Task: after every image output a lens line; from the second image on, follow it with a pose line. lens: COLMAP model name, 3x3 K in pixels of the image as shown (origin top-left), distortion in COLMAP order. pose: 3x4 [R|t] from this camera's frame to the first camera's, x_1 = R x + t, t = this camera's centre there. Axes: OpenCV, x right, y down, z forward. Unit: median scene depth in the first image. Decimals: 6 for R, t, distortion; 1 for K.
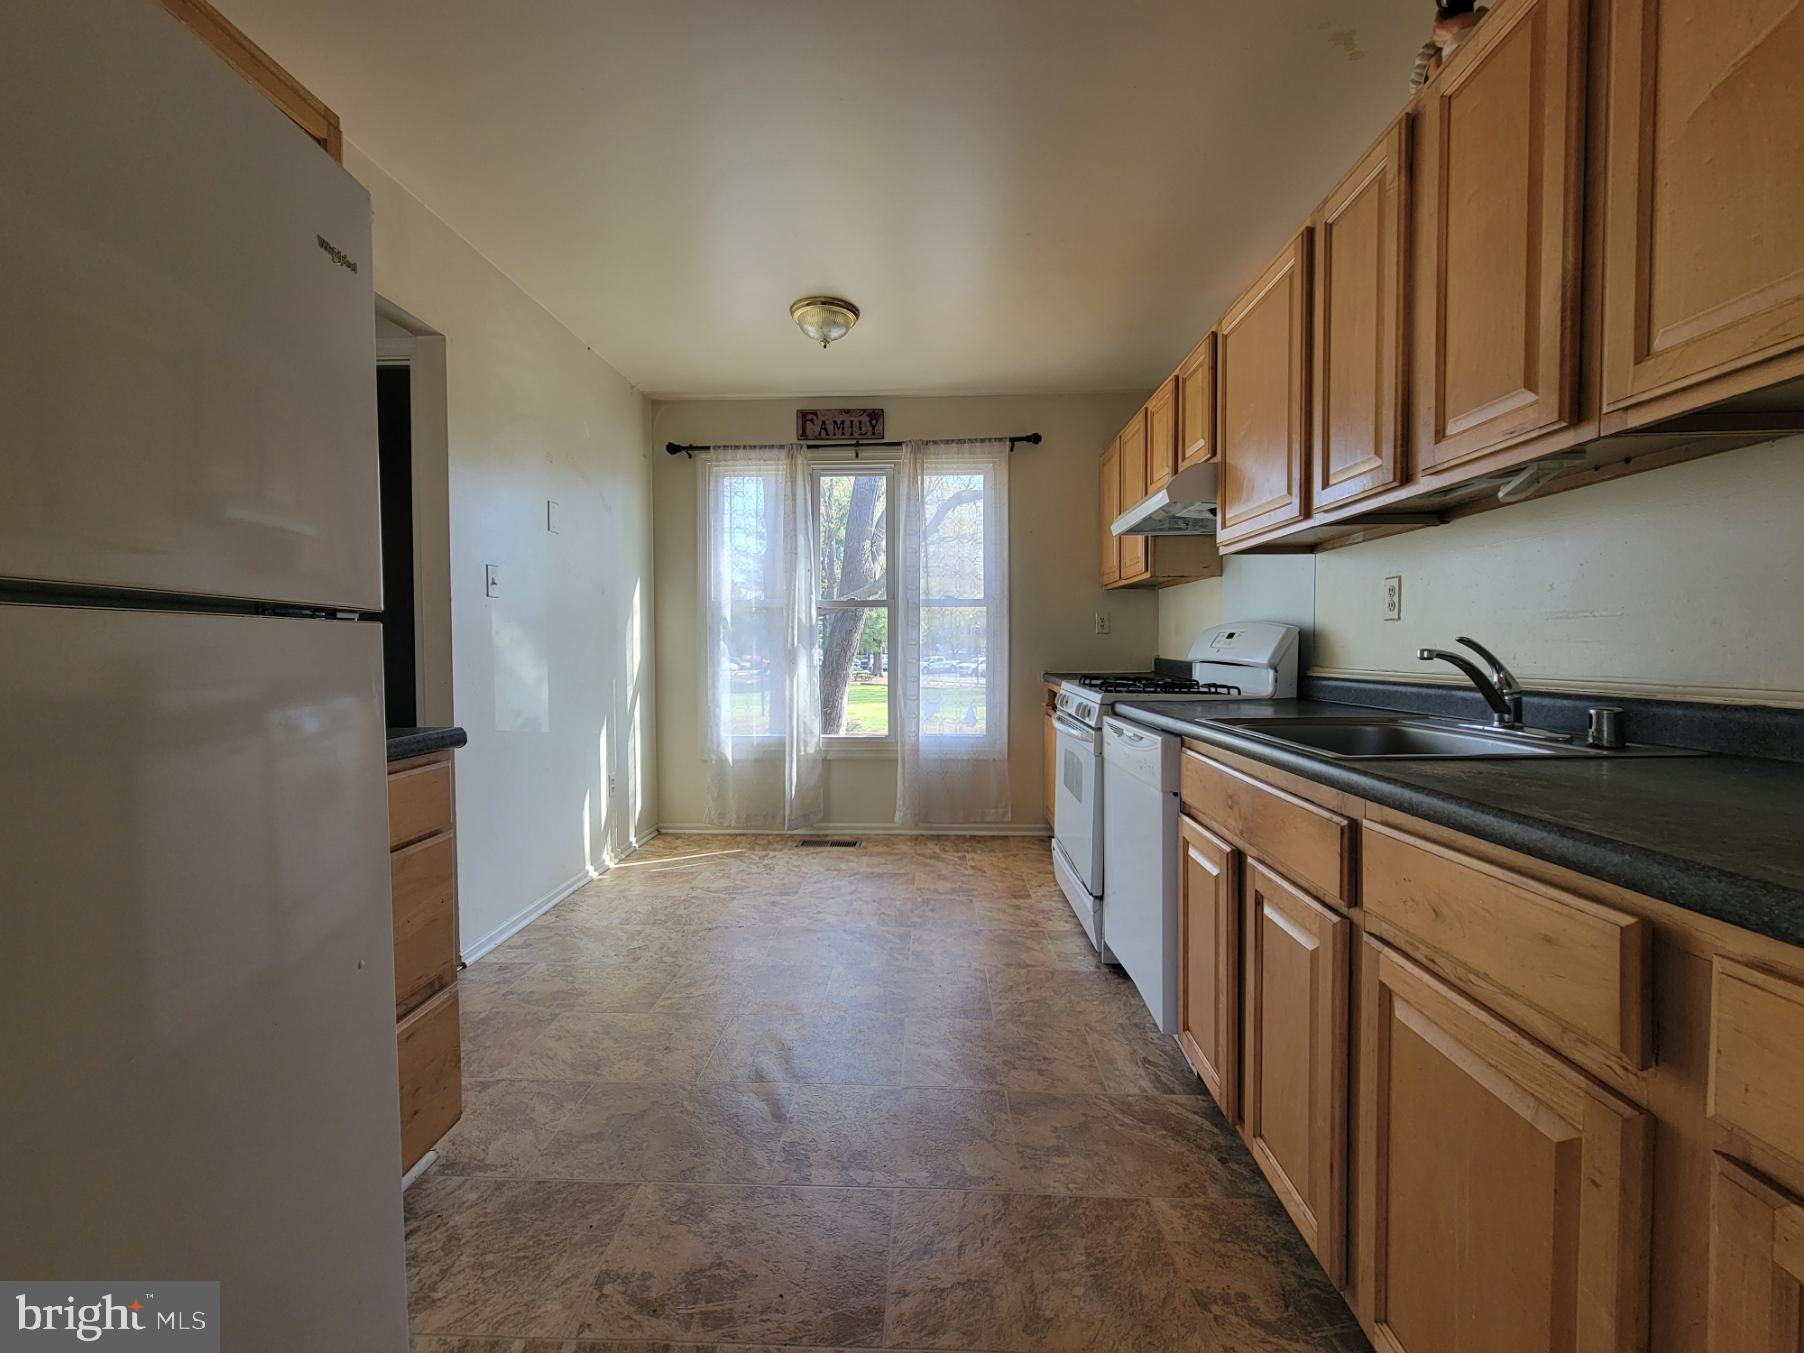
lens RADIAL K [[741.0, 0, 900.6], [0, 741.0, 668.6], [0, 0, 1]] dist [-0.001898, -0.000122]
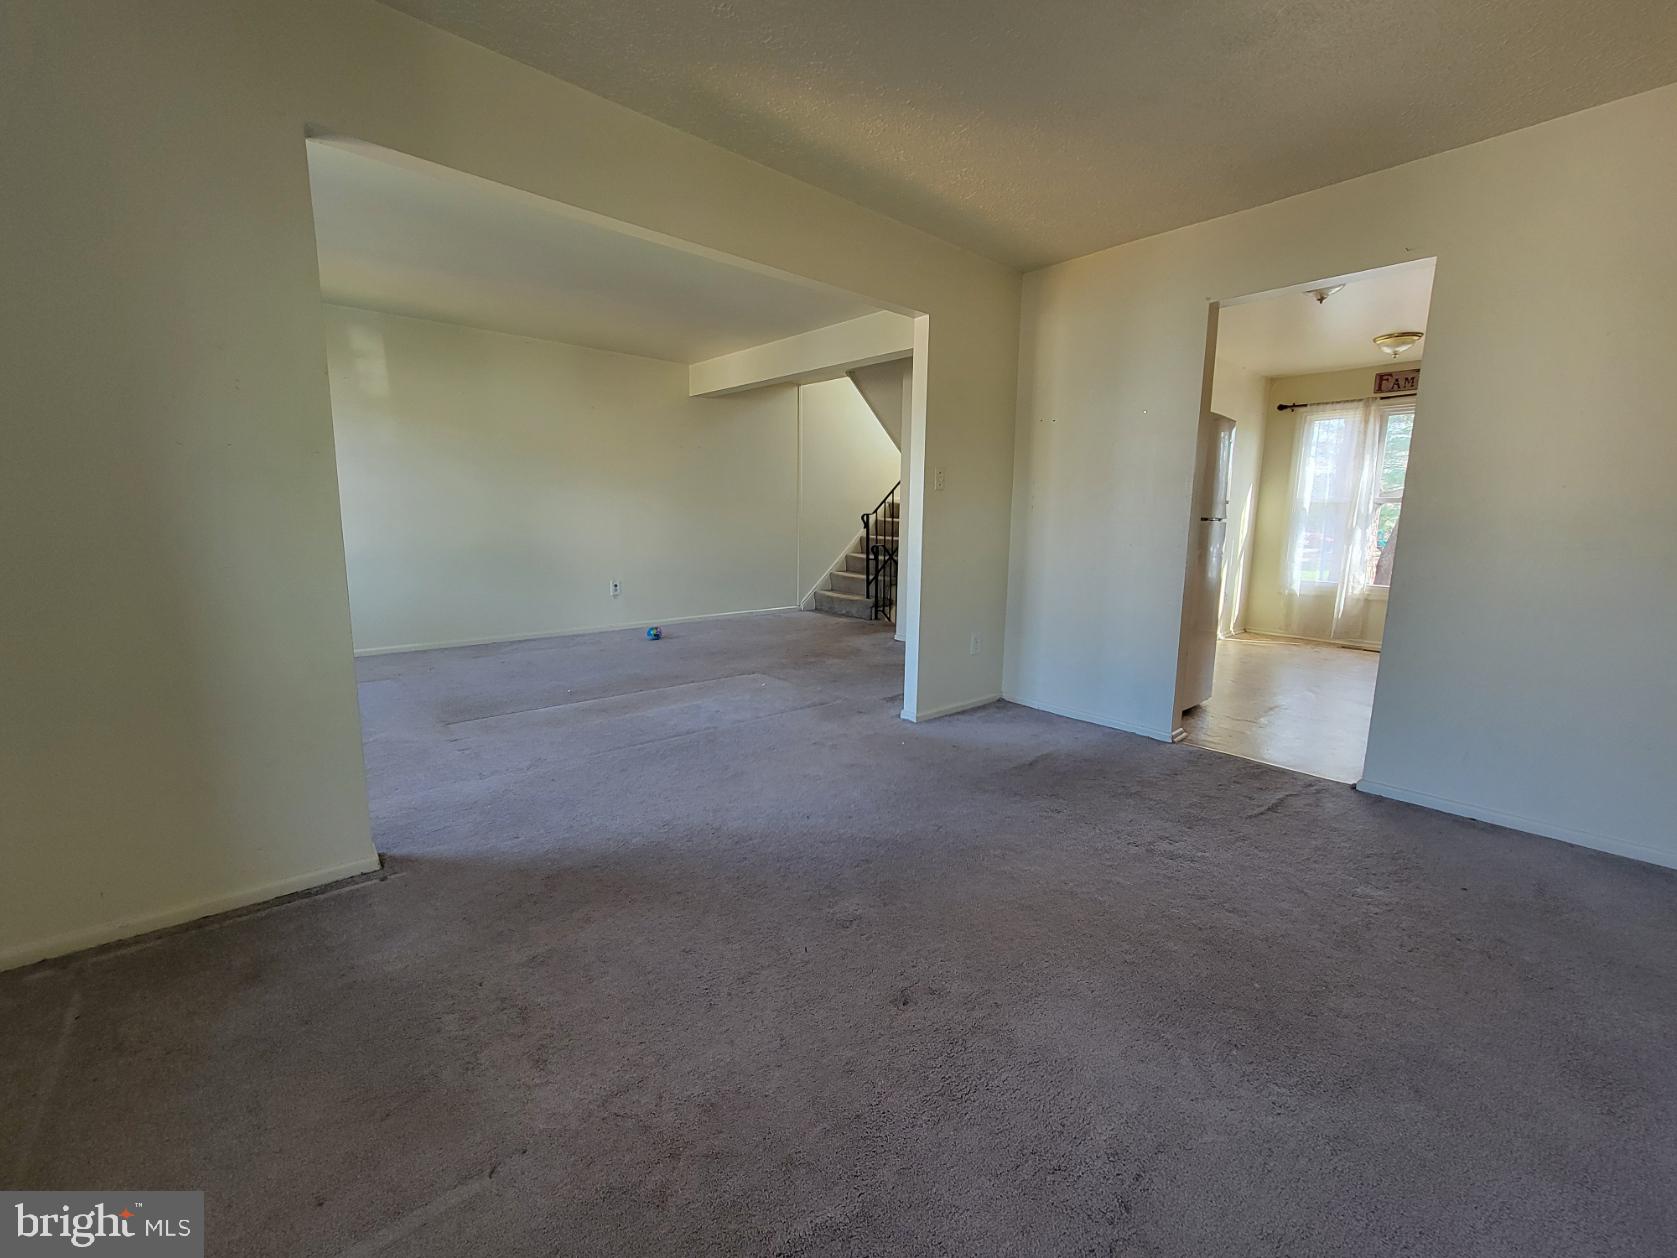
lens RADIAL K [[688.9, 0, 840.6], [0, 688.9, 617.6], [0, 0, 1]] dist [-0.001898, -0.000122]
pose [[0.682850, 0.124209, -0.719922, 0.196276], [-0.040083, 0.990326, 0.132843, 0.010066], [0.729458, -0.061856, 0.681223, -0.836205]]
